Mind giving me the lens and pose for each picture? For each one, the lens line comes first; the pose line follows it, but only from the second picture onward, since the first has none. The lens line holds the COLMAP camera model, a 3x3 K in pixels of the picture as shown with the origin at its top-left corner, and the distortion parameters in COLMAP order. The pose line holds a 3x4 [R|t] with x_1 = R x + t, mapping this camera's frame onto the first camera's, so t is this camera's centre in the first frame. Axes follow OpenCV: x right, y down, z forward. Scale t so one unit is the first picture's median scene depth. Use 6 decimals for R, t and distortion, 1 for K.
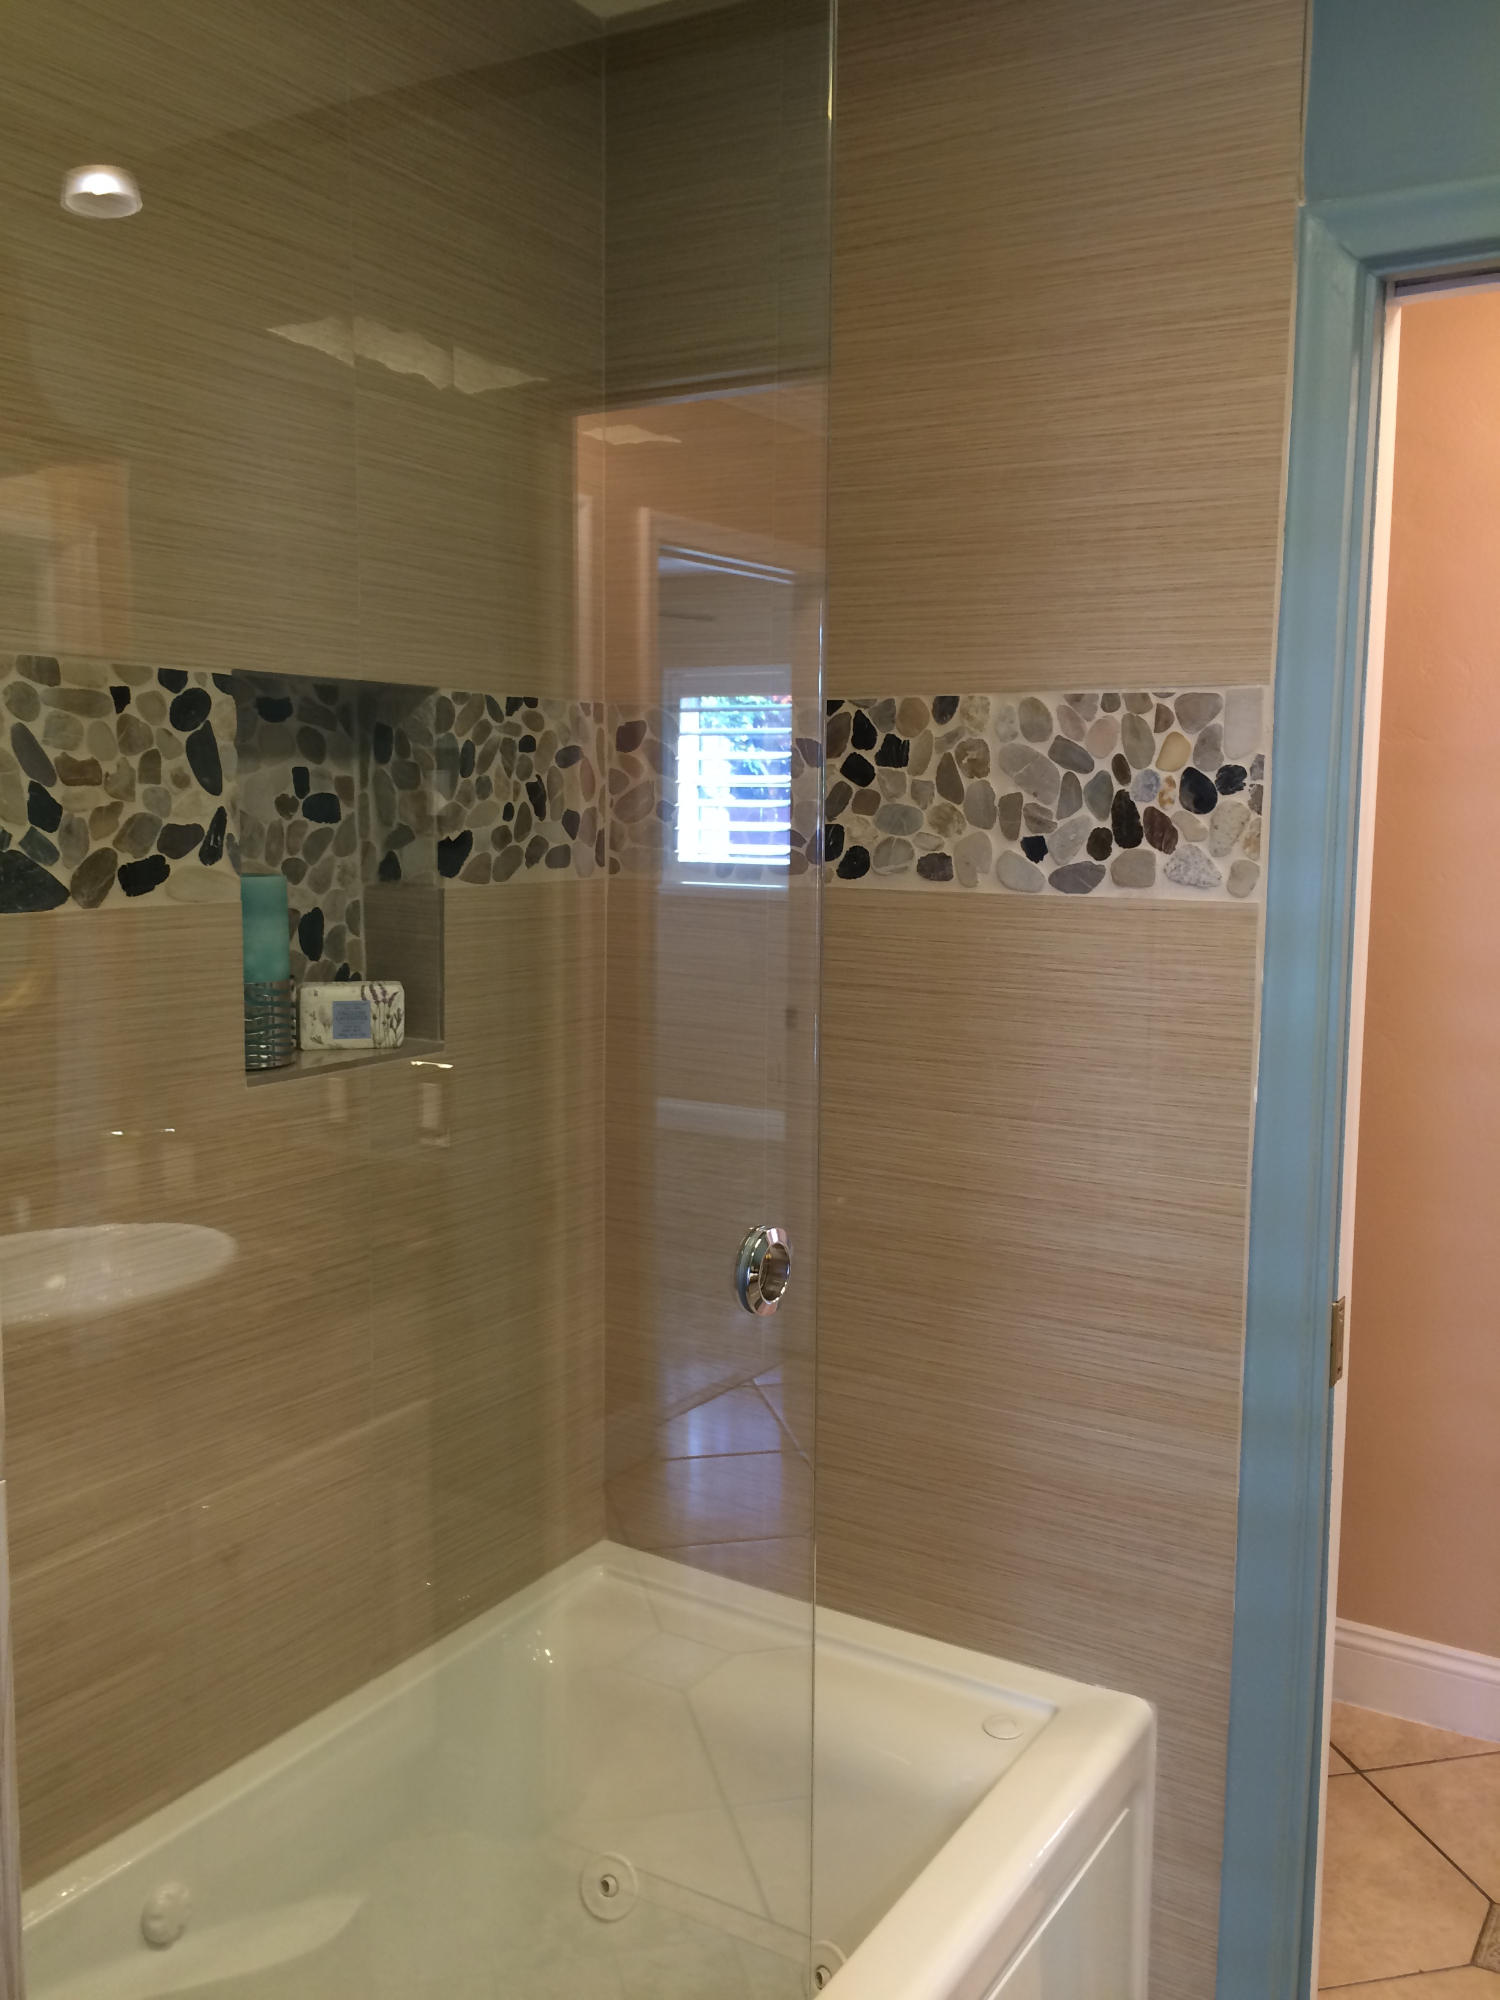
lens RADIAL K [[1739.8, 0, 752.2], [0, 1739.8, 1006.2], [0, 0, 1]] dist [0.093019, -0.113734]
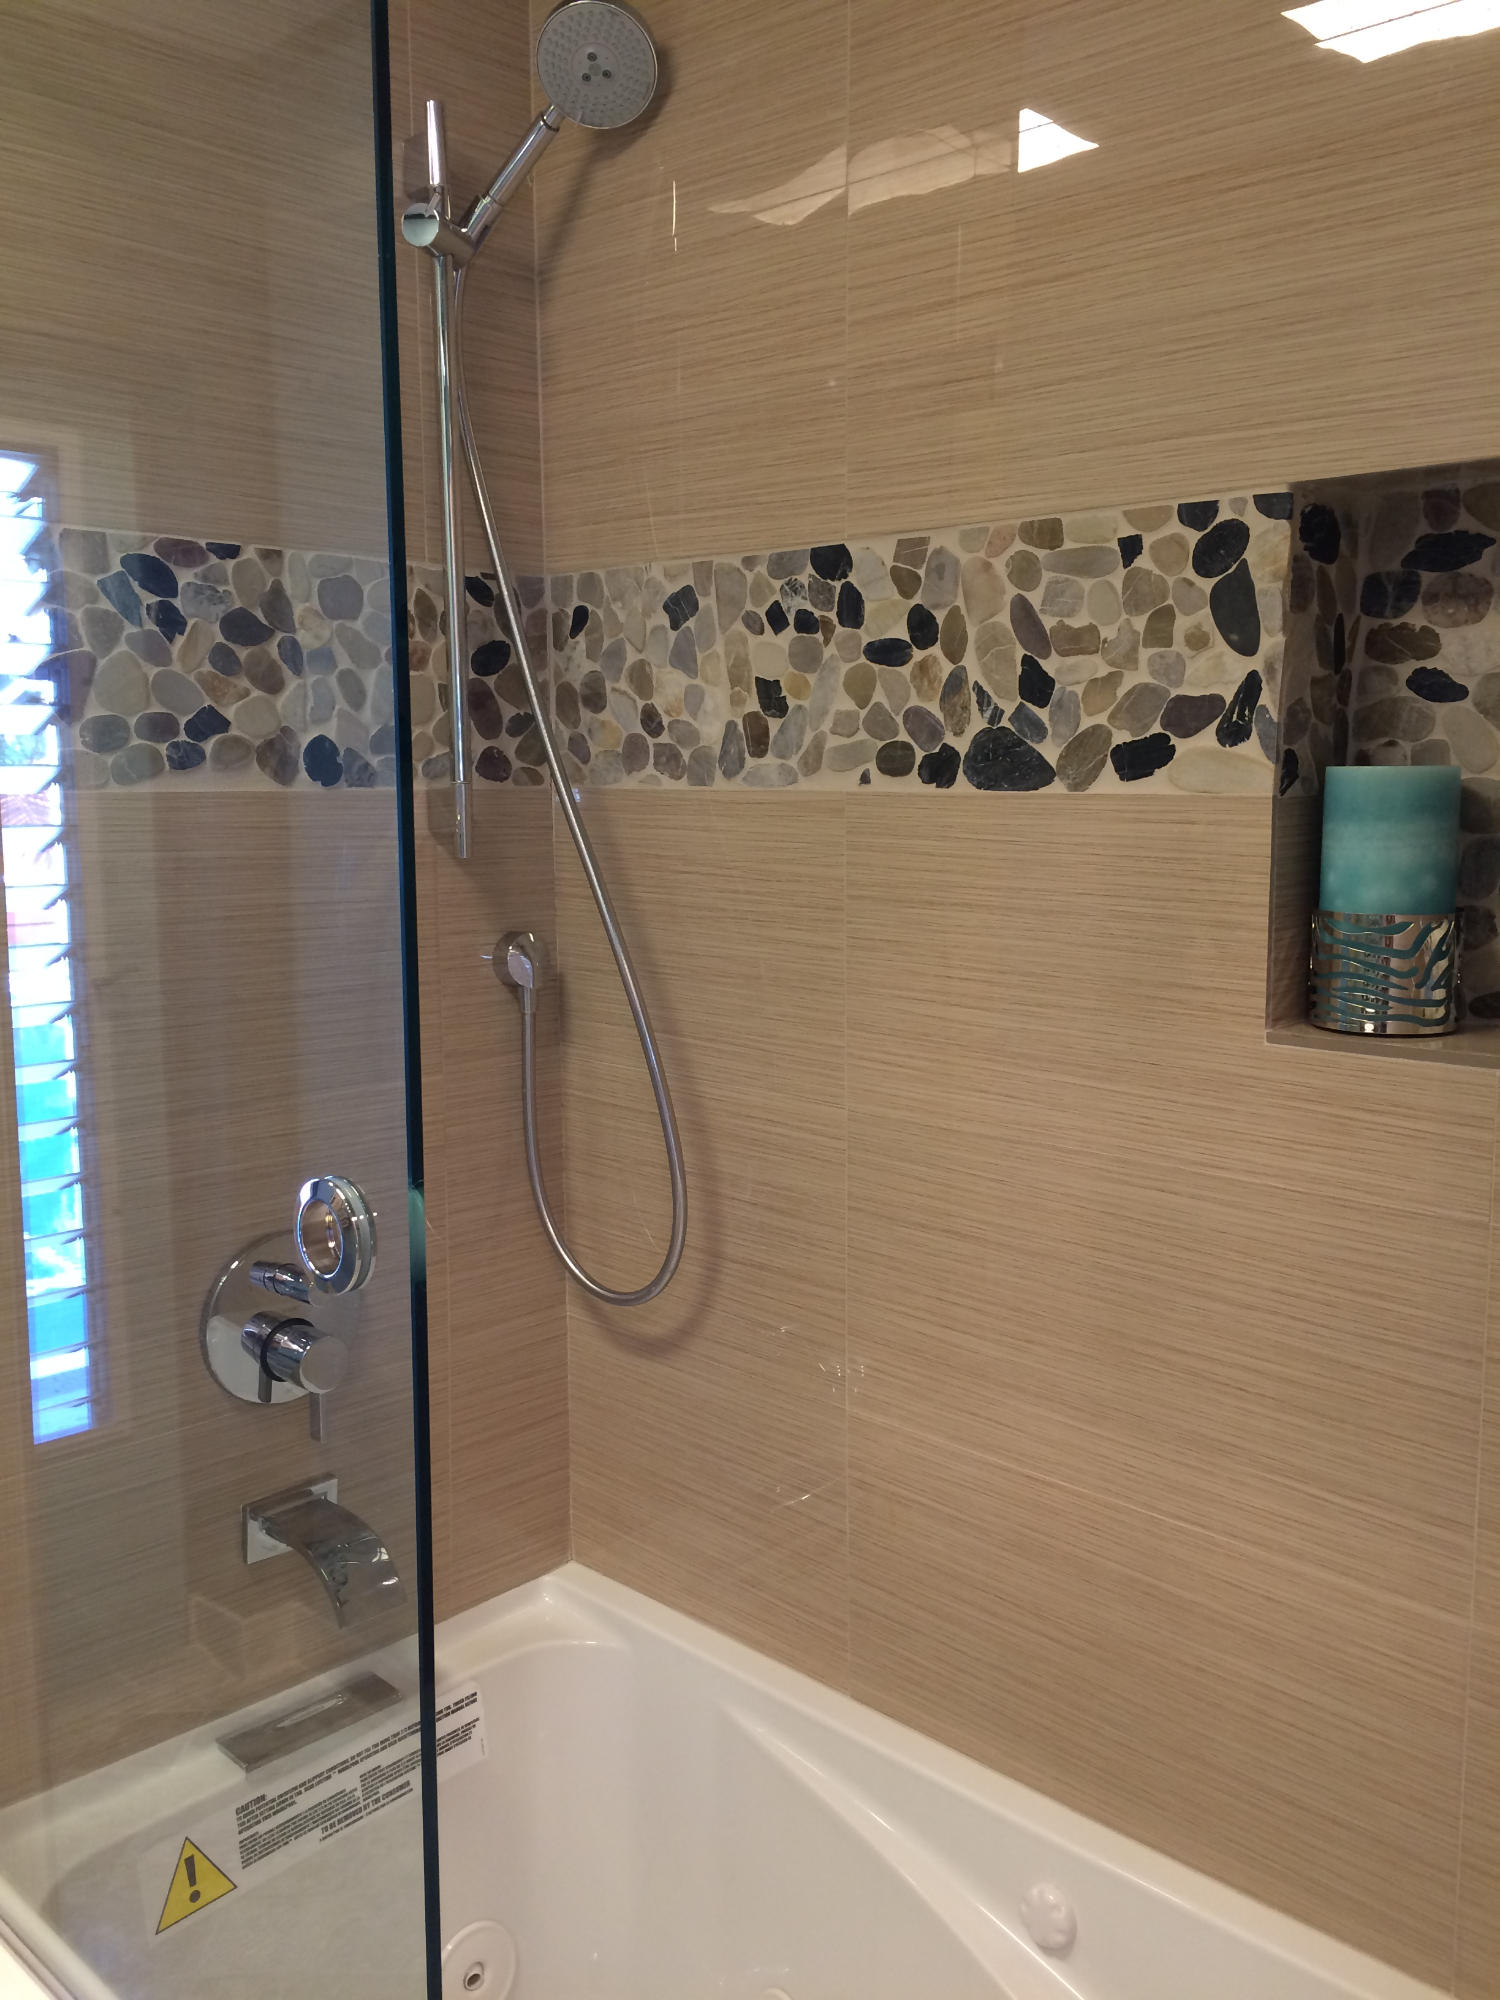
lens RADIAL K [[1739.8, 0, 736.8], [0, 1739.8, 999.6], [0, 0, 1]] dist [0.093019, -0.113734]
pose [[-0.230710, 0.122010, -0.965343, 0.542307], [-0.121016, 0.980806, 0.152887, -0.066059], [0.965468, 0.152094, -0.211517, 1.022359]]
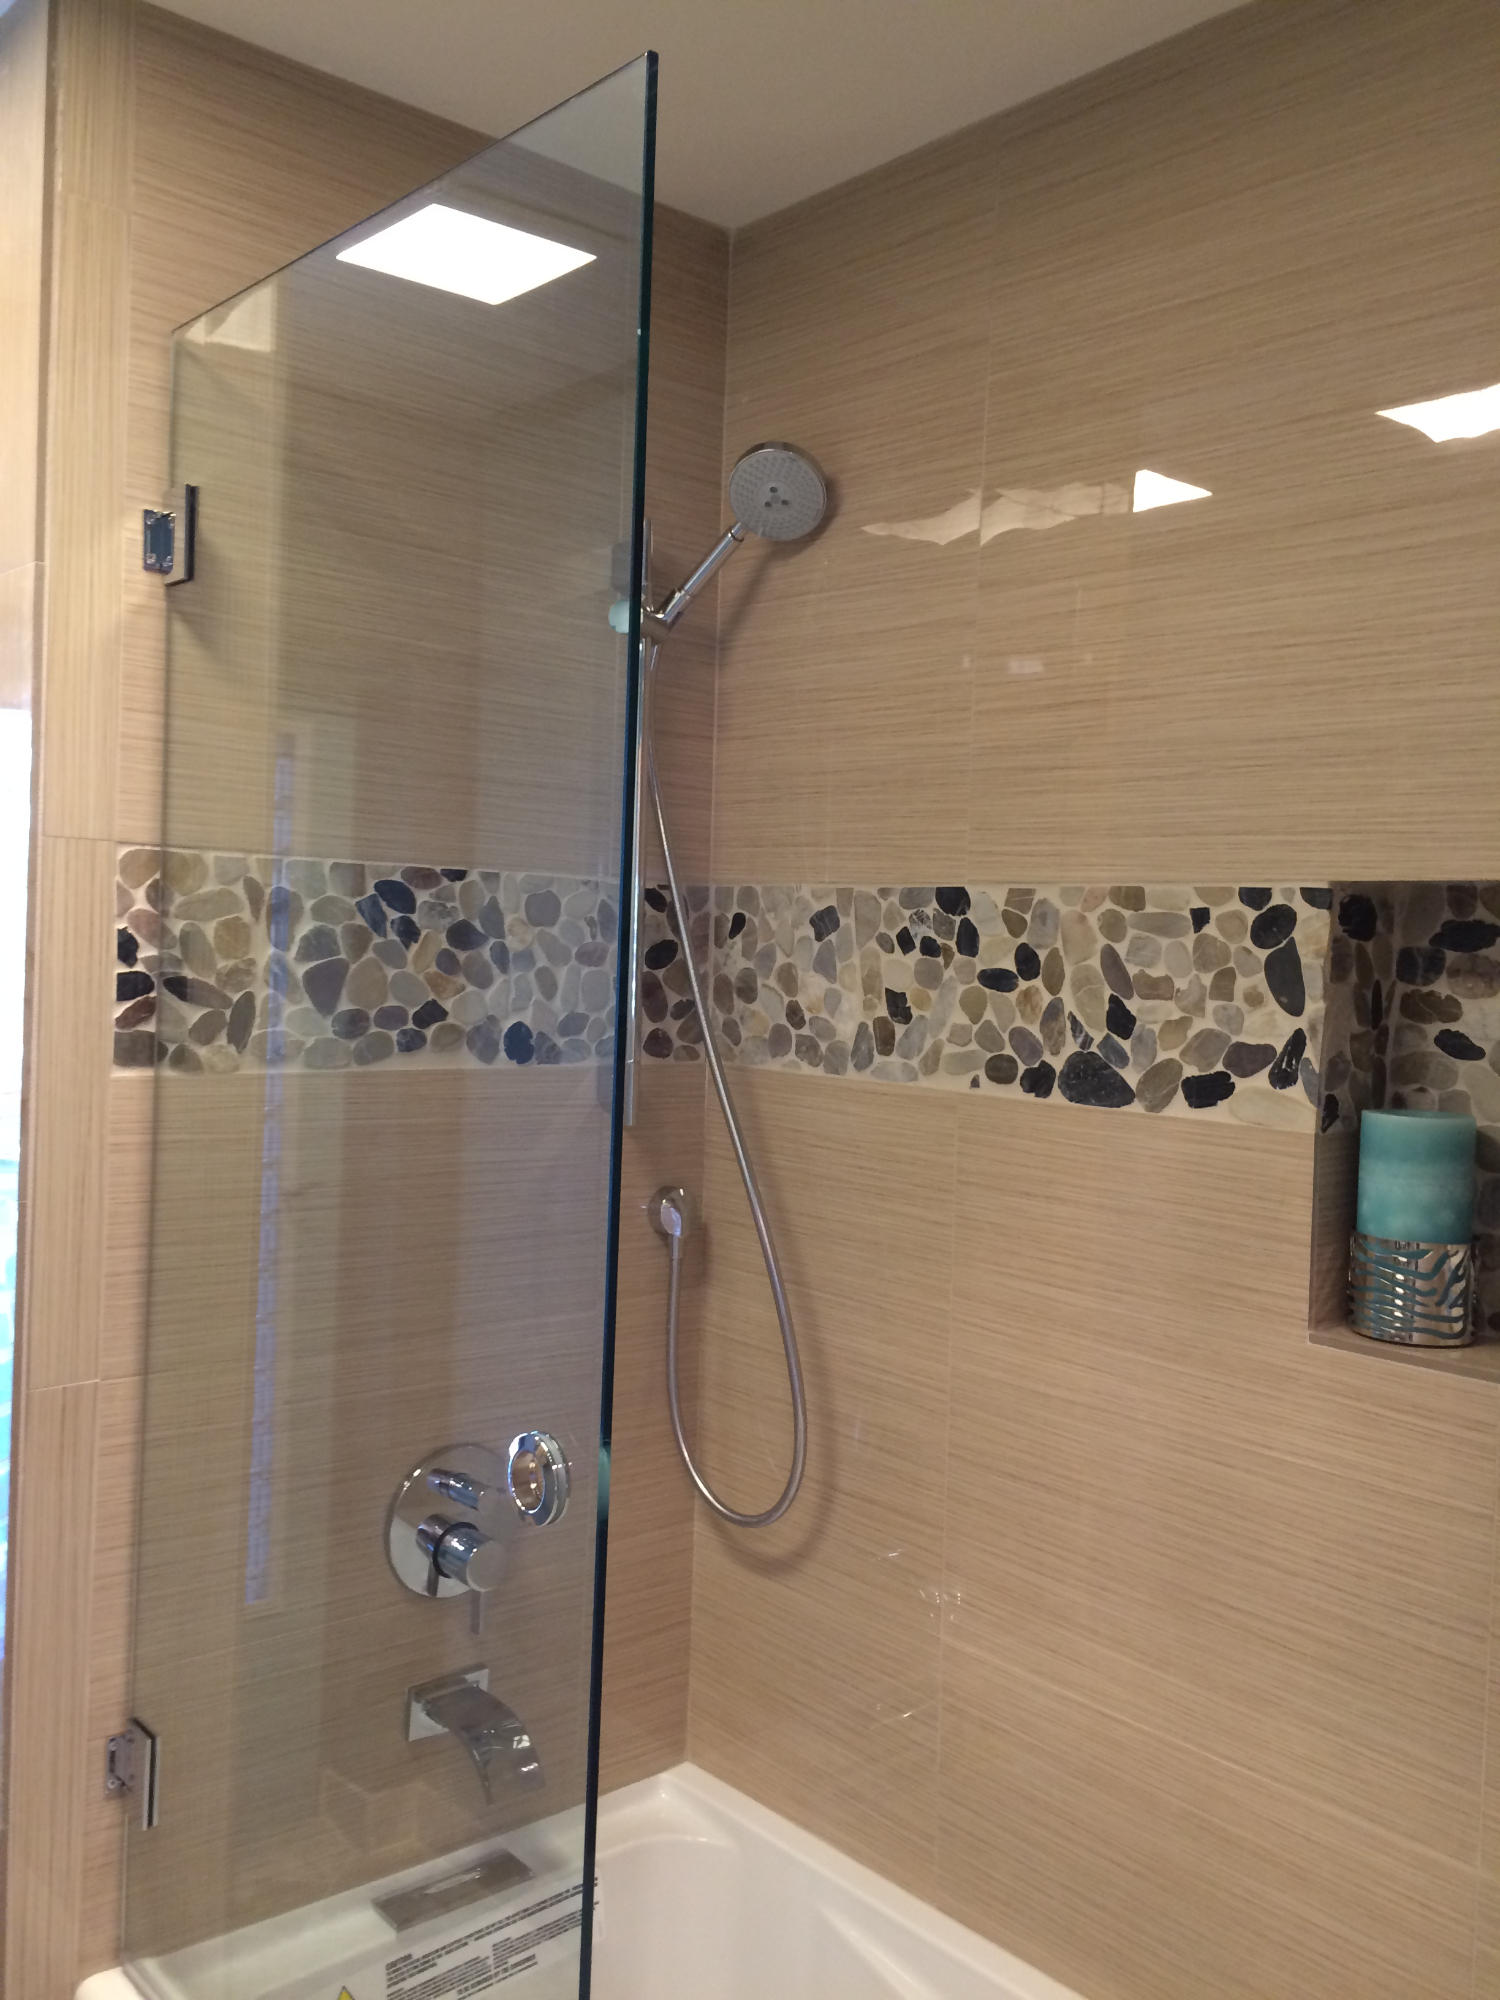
lens RADIAL K [[1739.8, 0, 742.2], [0, 1739.8, 1008.3], [0, 0, 1]] dist [0.093019, -0.113734]
pose [[-0.301298, 0.011919, -0.953456, 0.709304], [-0.158697, 0.985349, 0.062467, -0.143368], [0.940231, 0.170132, -0.294992, 1.052715]]
